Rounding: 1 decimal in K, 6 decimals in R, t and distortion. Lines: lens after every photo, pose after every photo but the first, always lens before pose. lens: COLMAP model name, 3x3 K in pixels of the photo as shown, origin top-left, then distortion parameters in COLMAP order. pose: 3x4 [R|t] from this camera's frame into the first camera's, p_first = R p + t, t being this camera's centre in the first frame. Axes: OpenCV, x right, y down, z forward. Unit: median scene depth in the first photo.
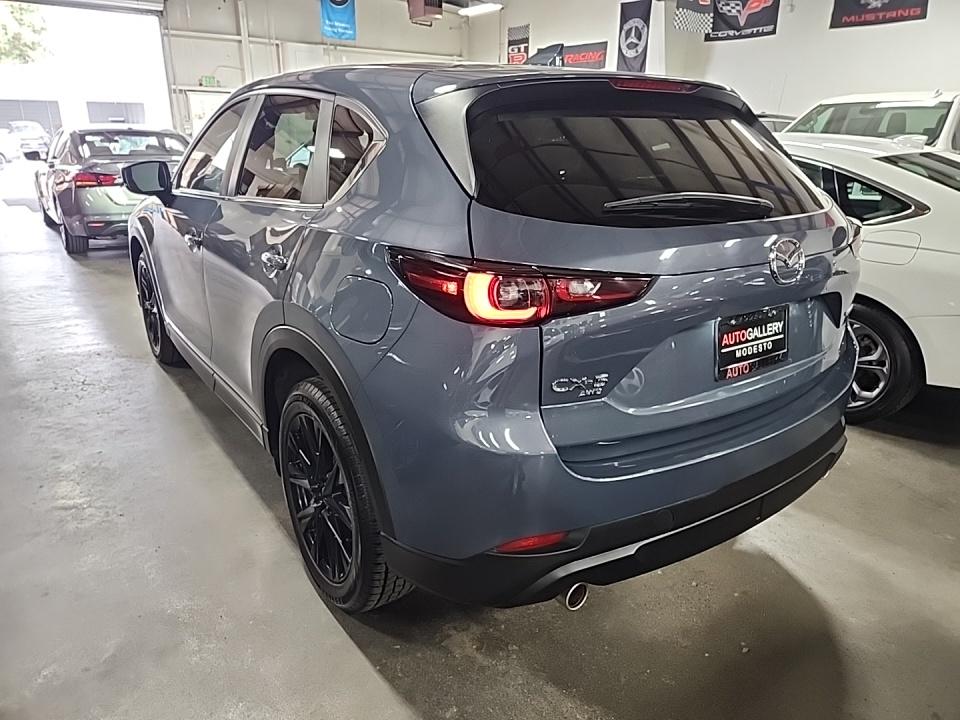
lens RADIAL K [[638.6, 0, 475.1], [0, 638.6, 340.2], [0, 0, 1]] dist [0.055870, -0.044308]
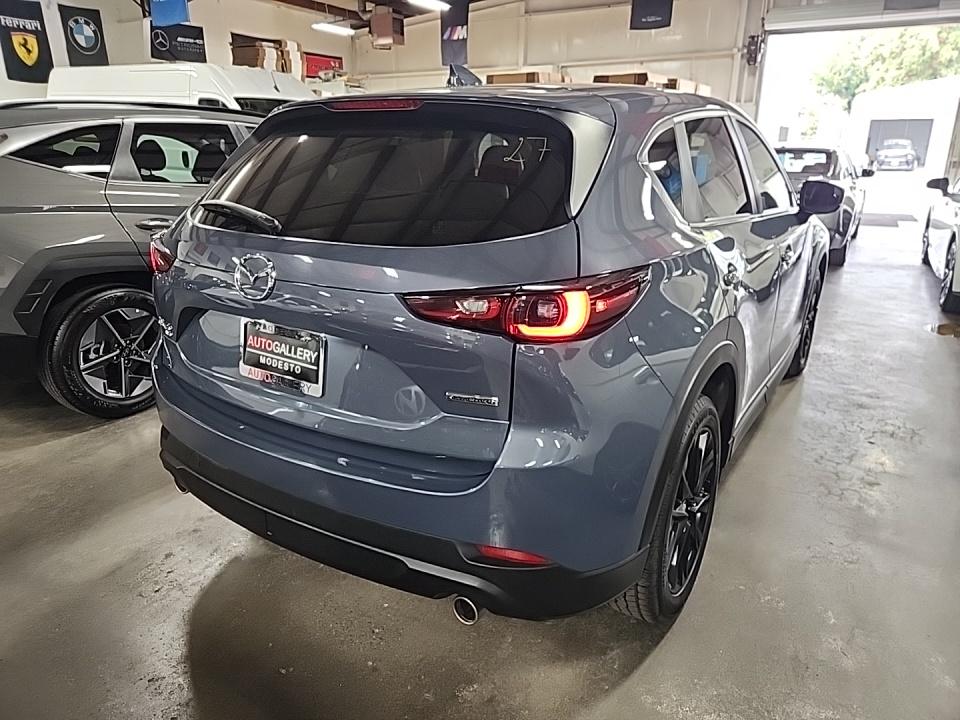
lens RADIAL K [[638.6, 0, 475.1], [0, 638.6, 340.2], [0, 0, 1]] dist [0.055870, -0.044308]
pose [[0.388645, 0.258284, -0.884446, 0.148238], [-0.280481, 0.947514, 0.153452, -0.027108], [0.877659, 0.188432, 0.440691, 0.084811]]
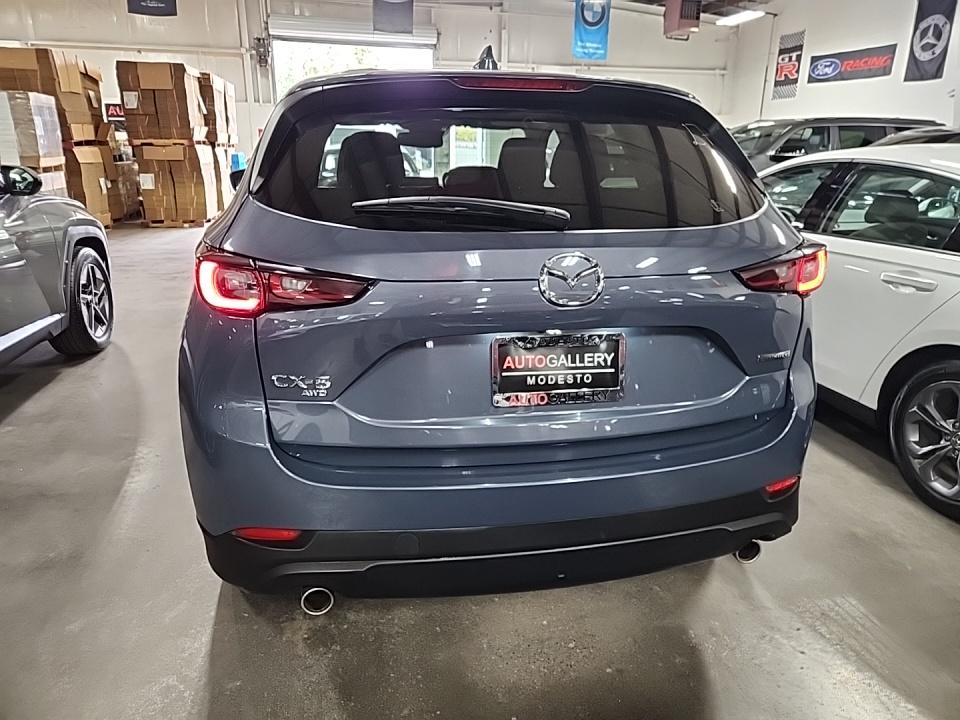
lens RADIAL K [[638.6, 0, 475.1], [0, 638.6, 340.2], [0, 0, 1]] dist [0.055870, -0.044308]
pose [[0.917937, 0.113268, -0.380214, 0.067653], [-0.123515, 0.992339, -0.002573, -0.002310], [0.377010, 0.049324, 0.924895, 0.015381]]
